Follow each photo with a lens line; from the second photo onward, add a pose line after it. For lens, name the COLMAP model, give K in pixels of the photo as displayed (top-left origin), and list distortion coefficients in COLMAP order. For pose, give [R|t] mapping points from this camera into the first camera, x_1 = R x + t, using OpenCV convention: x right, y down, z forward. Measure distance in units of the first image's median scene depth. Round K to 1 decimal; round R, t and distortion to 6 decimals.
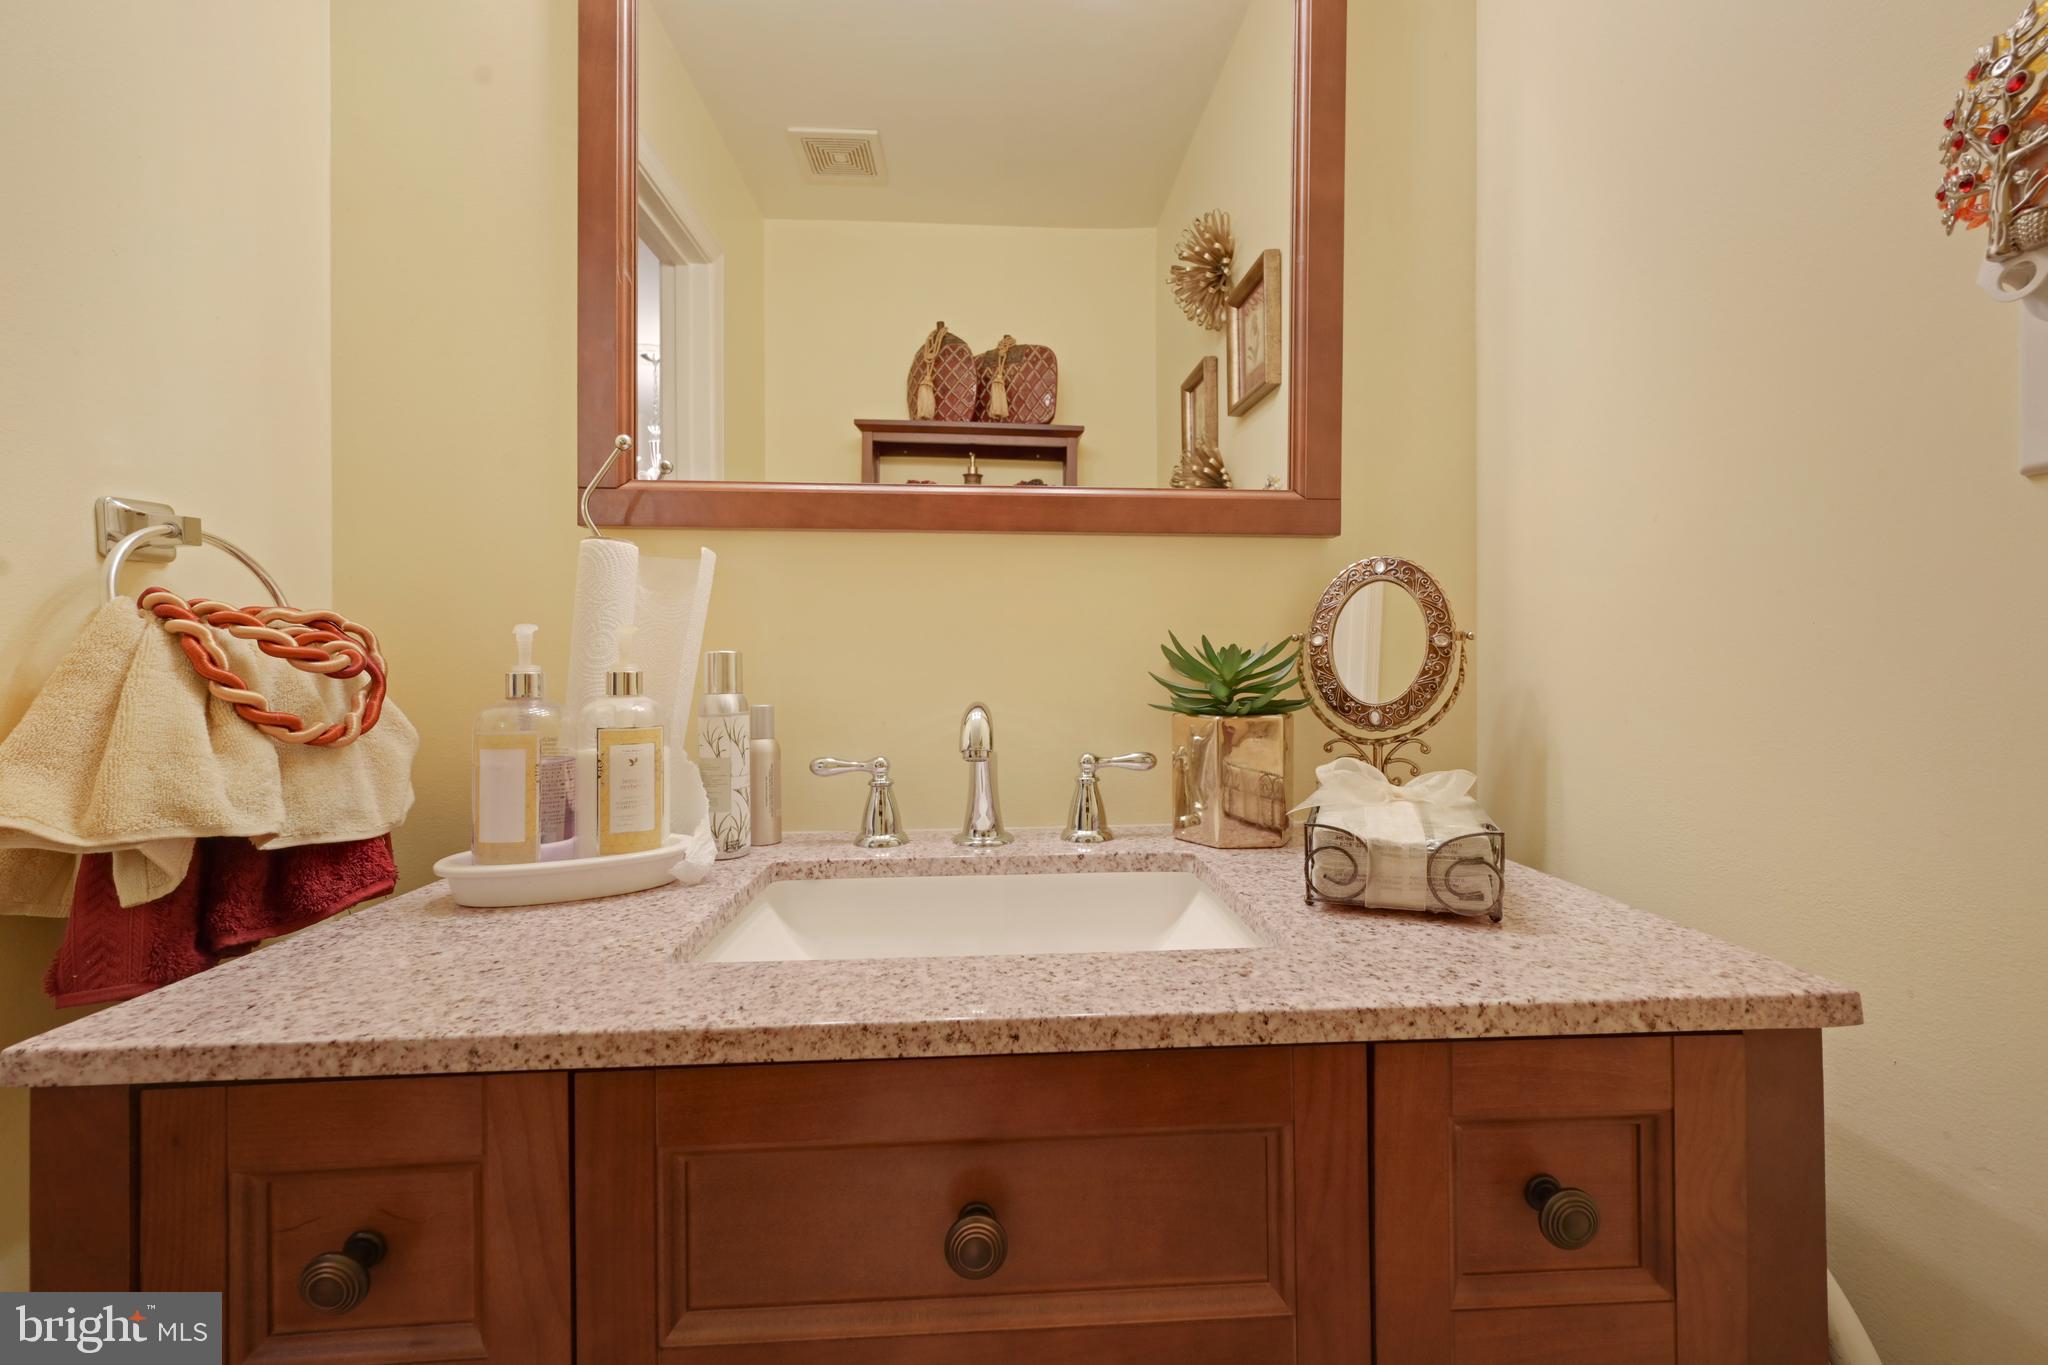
lens RADIAL K [[826.9, 0, 1031.2], [0, 826.9, 669.8], [0, 0, 1]] dist [0.000341, 0.000422]
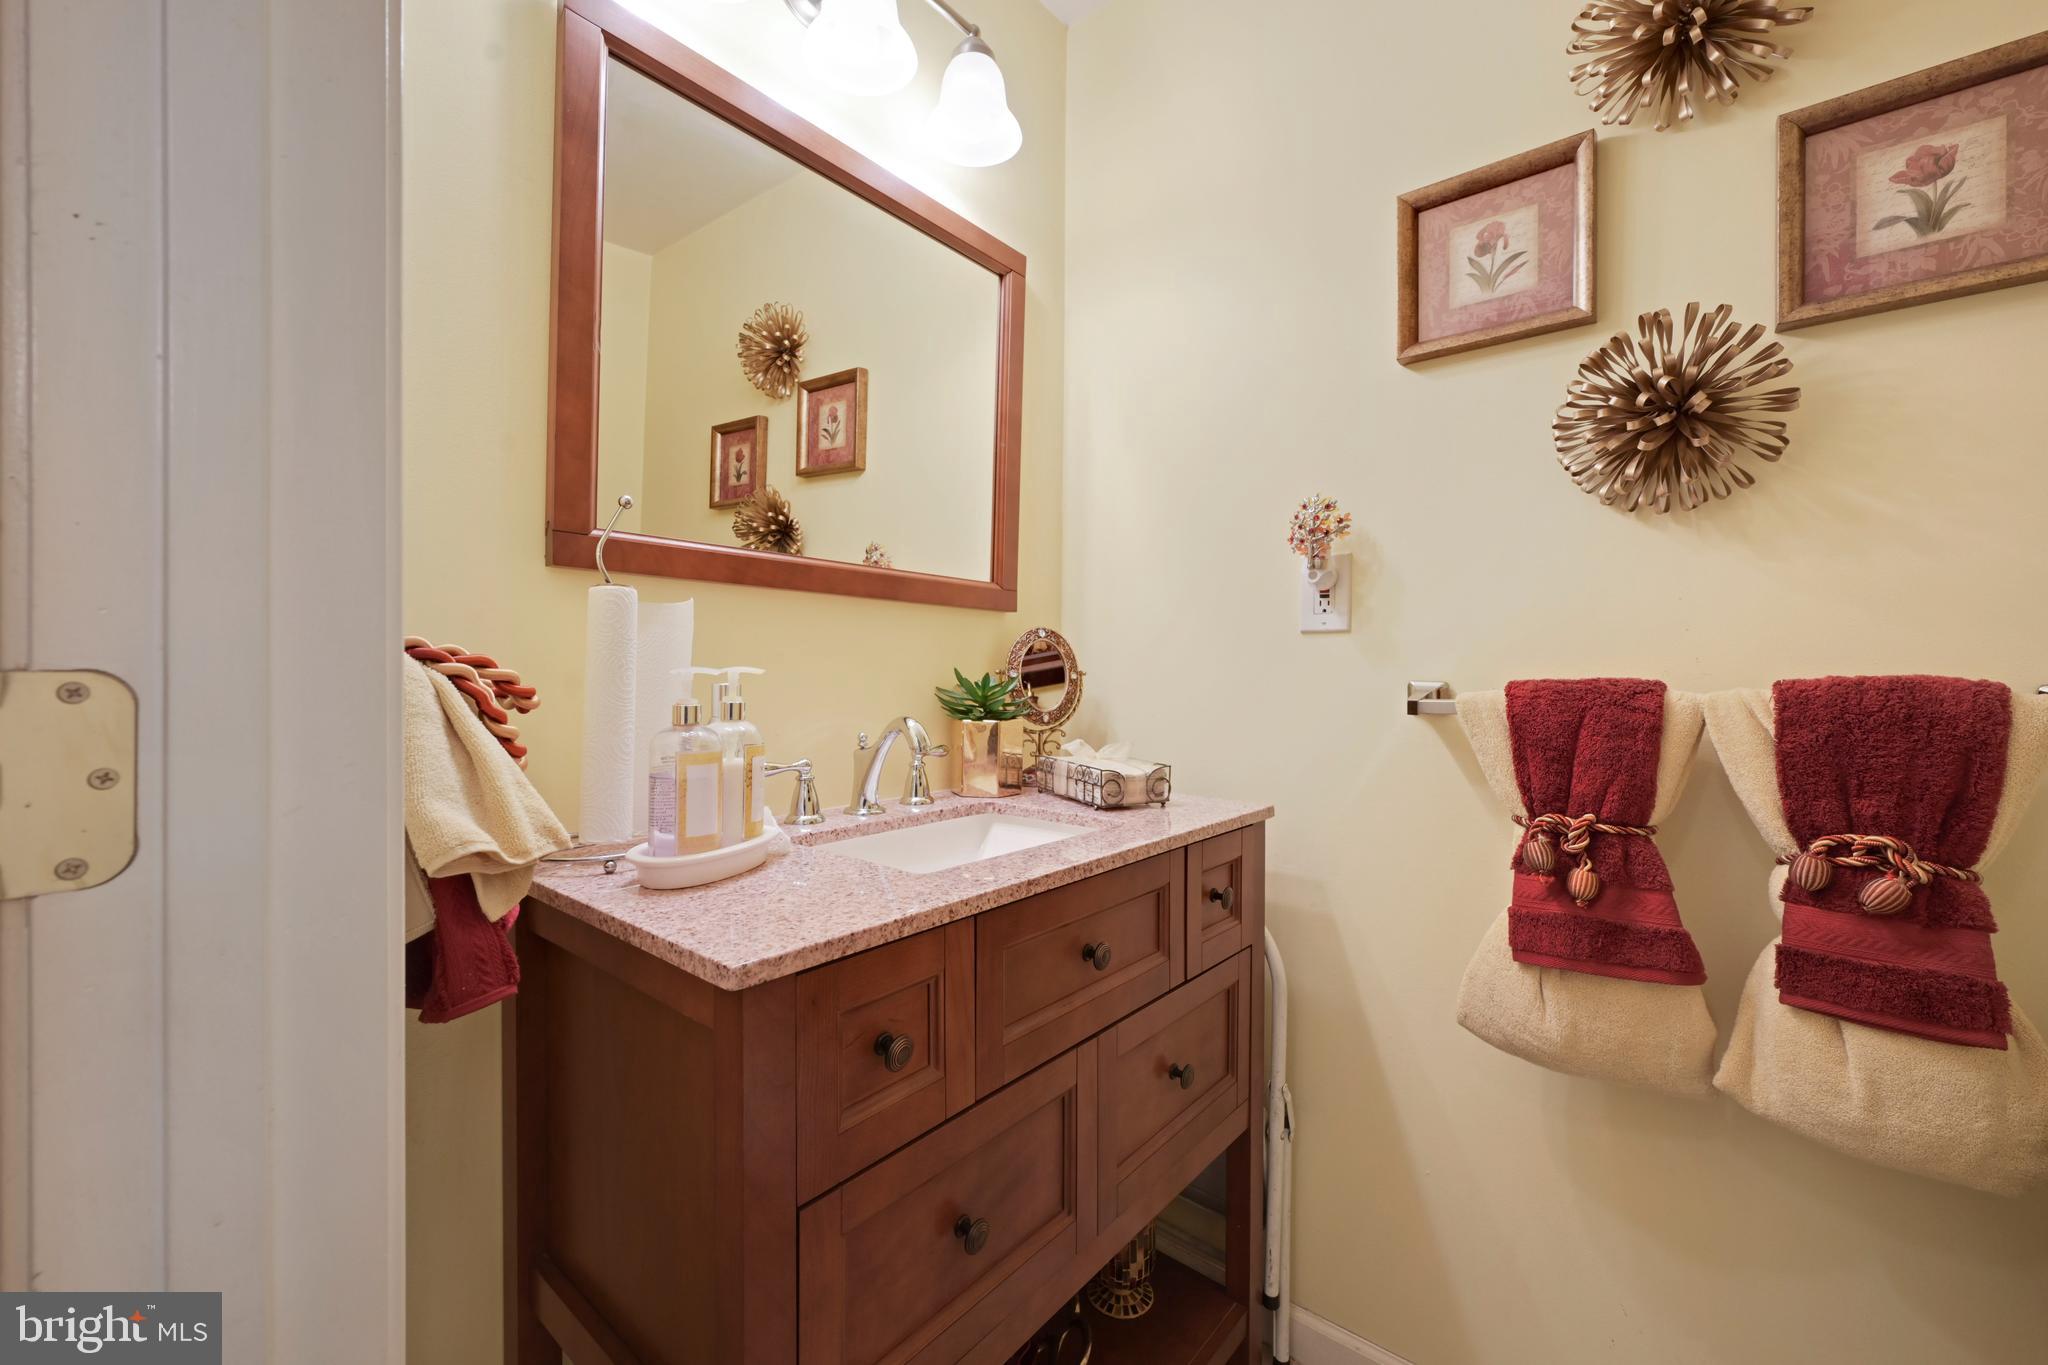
lens RADIAL K [[826.9, 0, 1023.0], [0, 826.9, 680.2], [0, 0, 1]] dist [0.000341, 0.000422]
pose [[0.682723, 0.001822, 0.730675, -1.274539], [-0.010268, 0.999922, 0.007102, -0.051129], [-0.730605, -0.012351, 0.682689, -0.260200]]
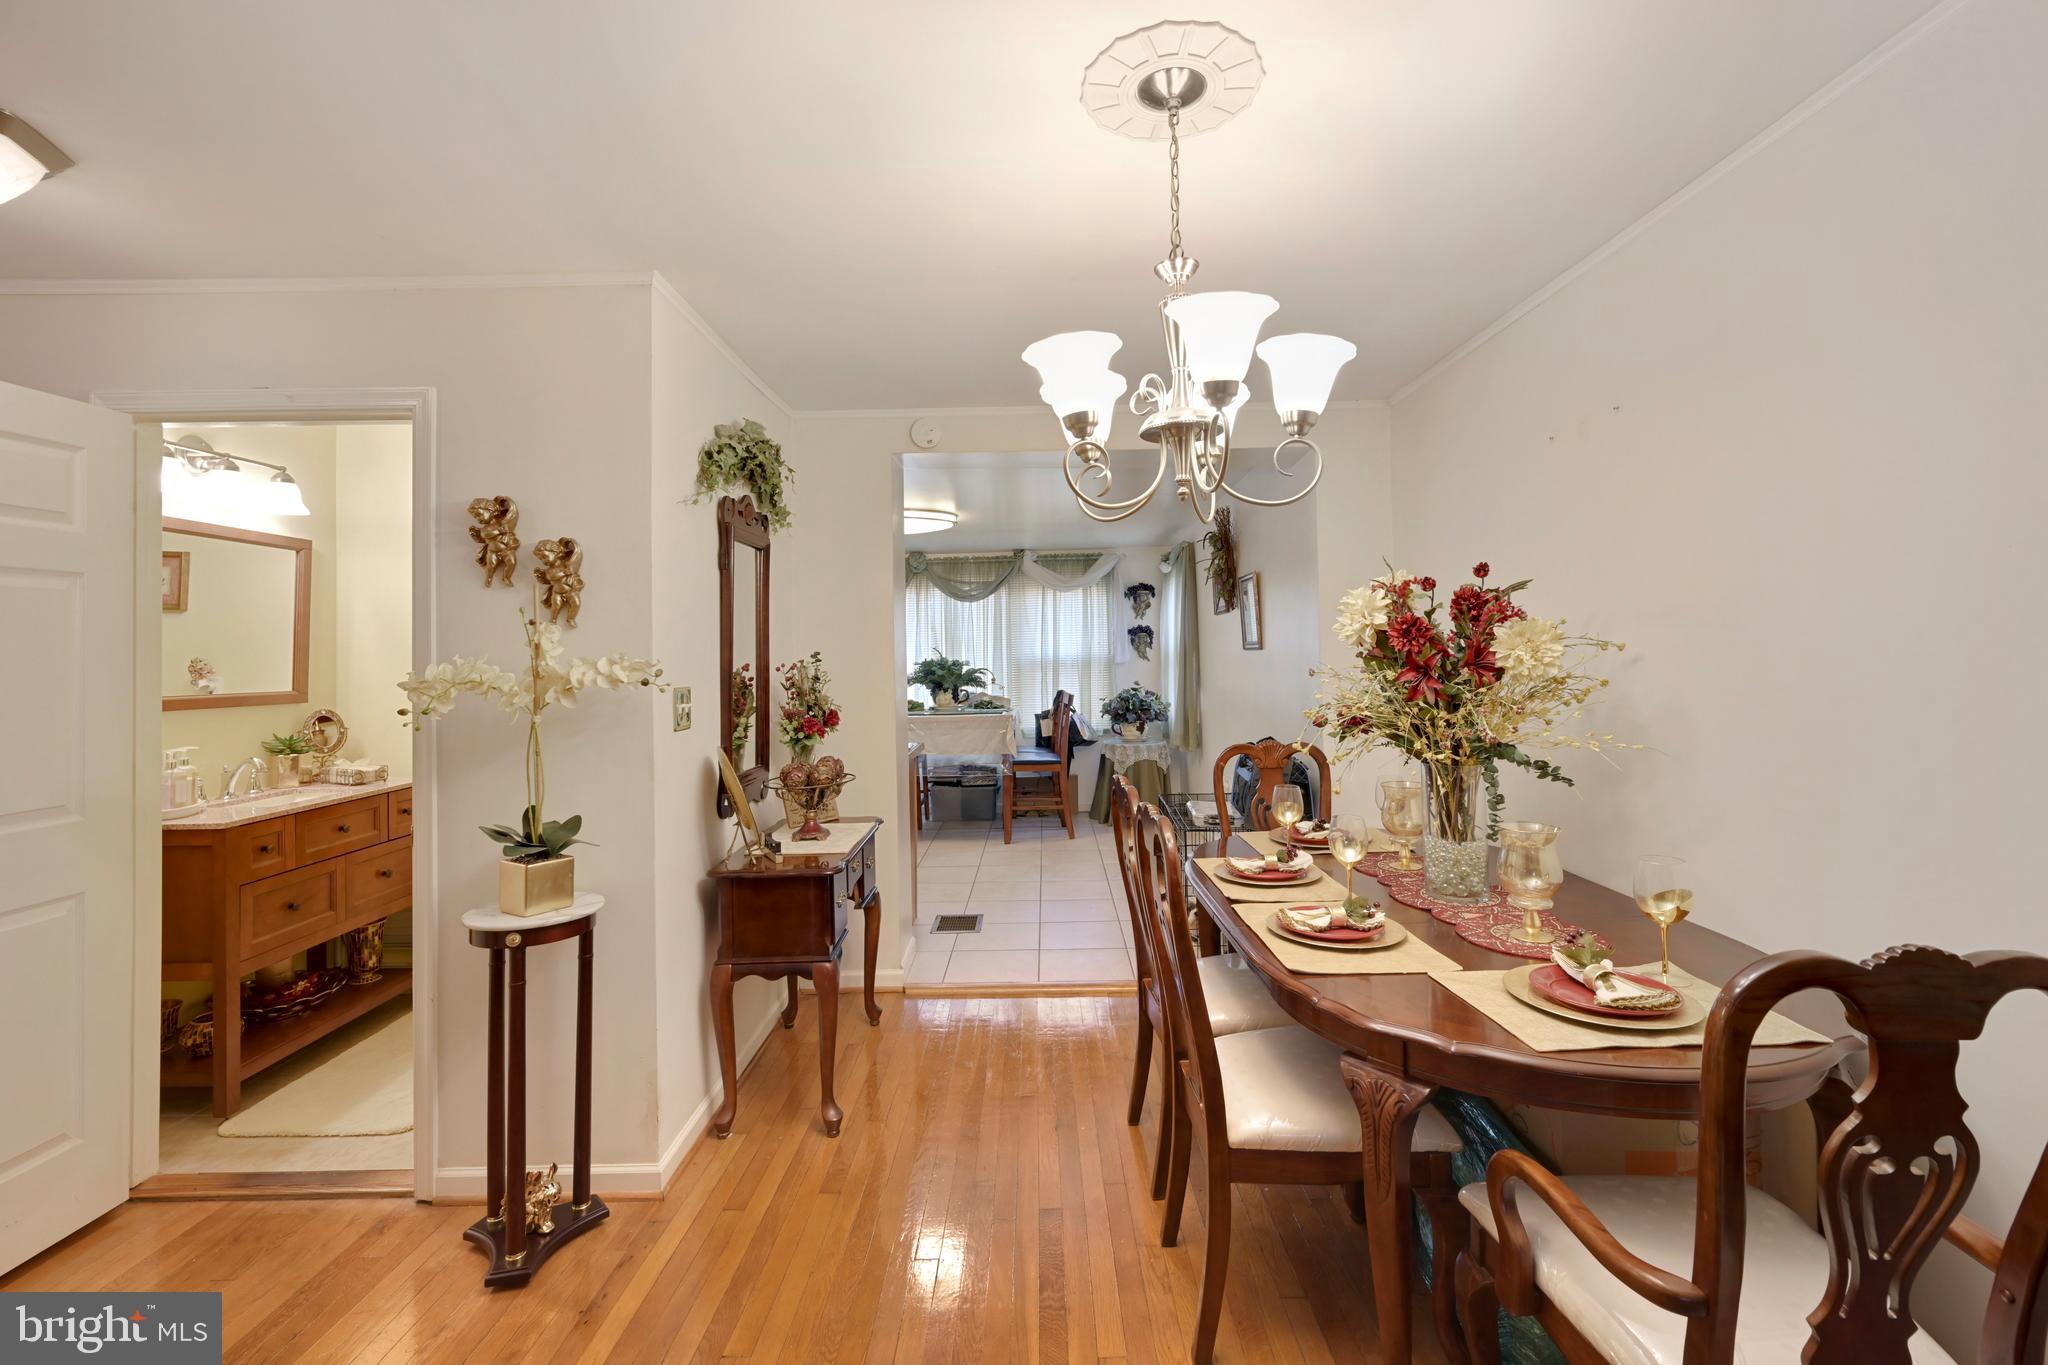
lens RADIAL K [[826.9, 0, 1023.8], [0, 826.9, 639.5], [0, 0, 1]] dist [0.000341, 0.000422]
pose [[0.040617, 0.024461, 0.998875, -4.807106], [0.014744, 0.999577, -0.025078, -0.459754], [-0.999066, 0.015746, 0.040239, -3.548463]]
